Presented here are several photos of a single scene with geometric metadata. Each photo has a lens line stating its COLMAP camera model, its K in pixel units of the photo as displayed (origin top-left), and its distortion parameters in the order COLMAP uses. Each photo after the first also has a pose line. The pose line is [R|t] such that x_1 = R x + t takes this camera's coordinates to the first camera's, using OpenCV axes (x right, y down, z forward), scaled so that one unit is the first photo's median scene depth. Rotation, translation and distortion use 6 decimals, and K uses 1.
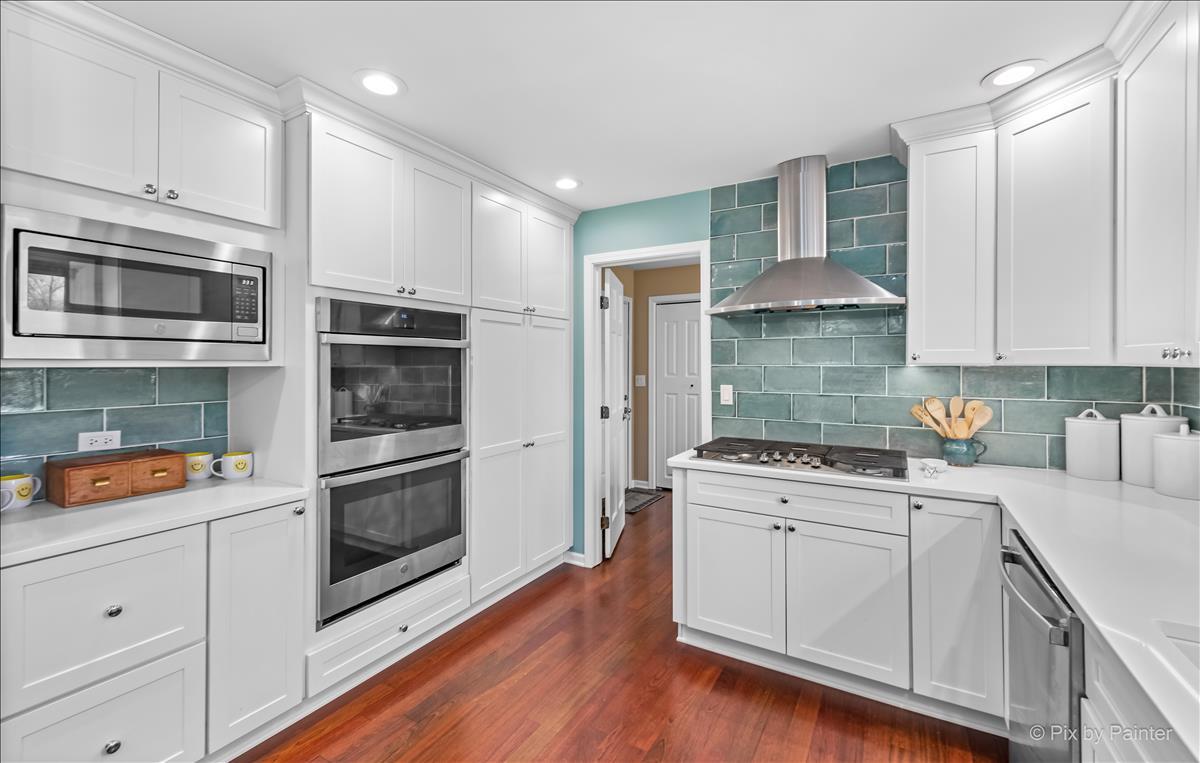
lens RADIAL K [[512.5, 0, 612.8], [0, 512.5, 361.6], [0, 0, 1]] dist [-0.001954, 0.000293]
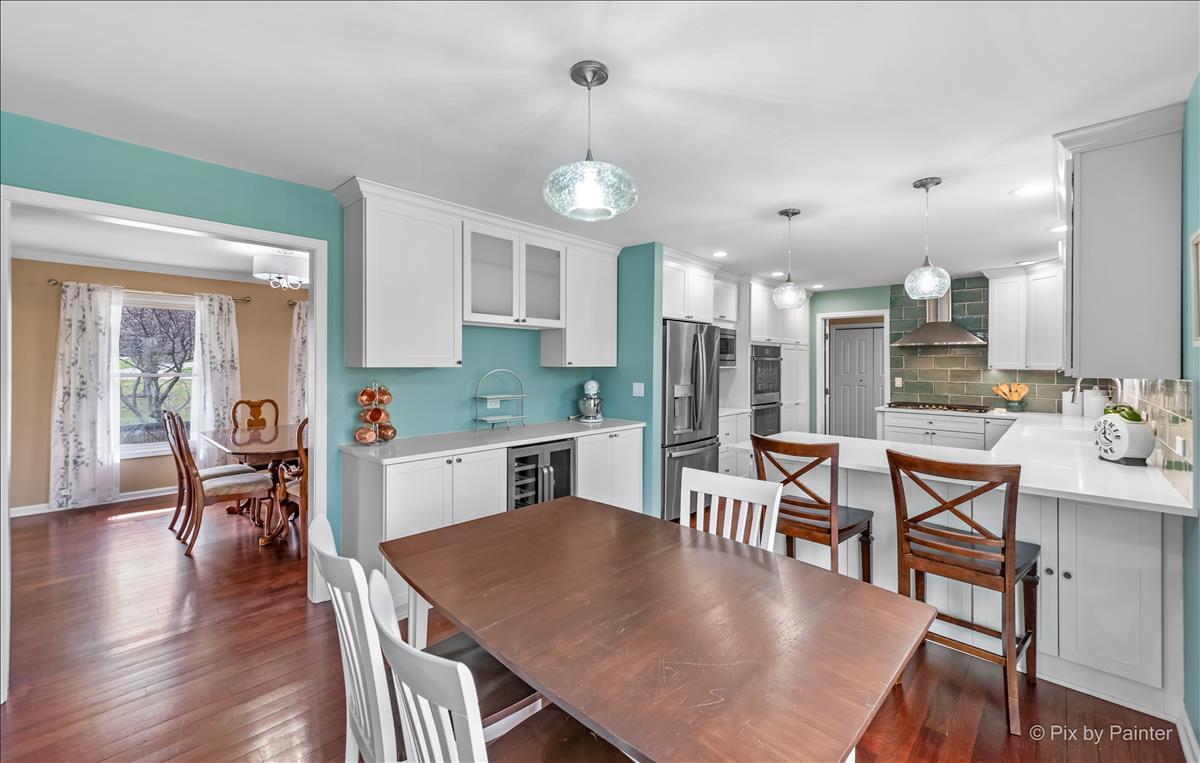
lens RADIAL K [[472.5, 0, 599.9], [0, 472.5, 359.7], [0, 0, 1]] dist [-0.011431, -0.000029]
pose [[0.964558, 0.002916, -0.263856, -0.583220], [-0.004020, 0.999985, -0.003643, -0.022468], [0.263842, 0.004574, 0.964555, -1.542342]]
